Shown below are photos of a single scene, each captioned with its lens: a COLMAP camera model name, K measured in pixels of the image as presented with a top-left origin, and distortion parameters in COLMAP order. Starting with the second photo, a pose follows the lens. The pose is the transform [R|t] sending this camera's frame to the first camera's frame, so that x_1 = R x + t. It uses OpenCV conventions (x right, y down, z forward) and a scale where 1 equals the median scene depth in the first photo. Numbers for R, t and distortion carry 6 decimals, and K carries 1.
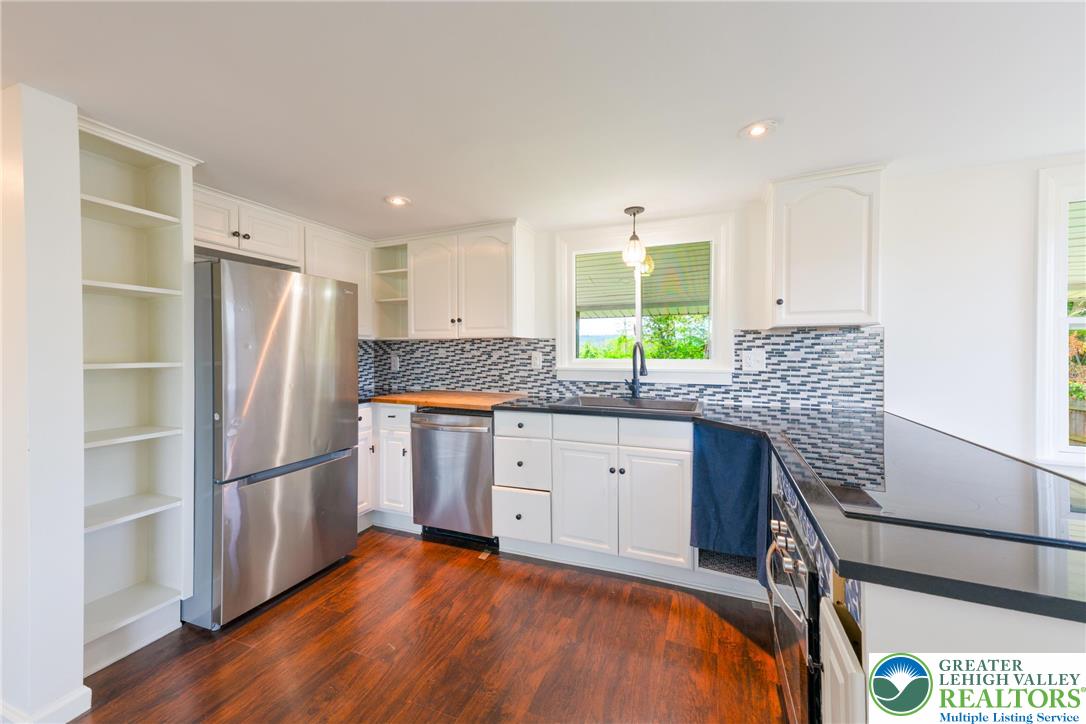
lens RADIAL K [[409.7, 0, 542.0], [0, 409.7, 356.7], [0, 0, 1]] dist [0.000676, -0.000003]
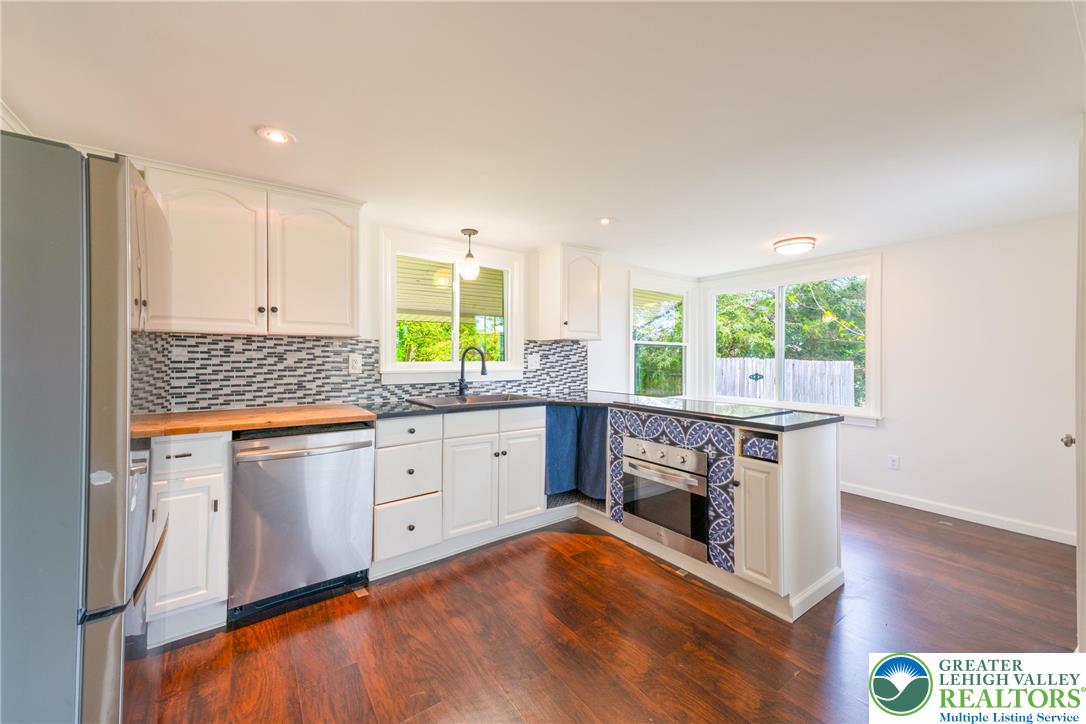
lens RADIAL K [[415.5, 0, 543.0], [0, 415.5, 362.0], [0, 0, 1]] dist [0.000174, -0.000062]
pose [[0.511482, -0.010326, 0.859232, -0.653163], [-0.000977, 0.999920, 0.012598, -0.007363], [-0.859293, -0.007283, 0.511431, 0.221825]]
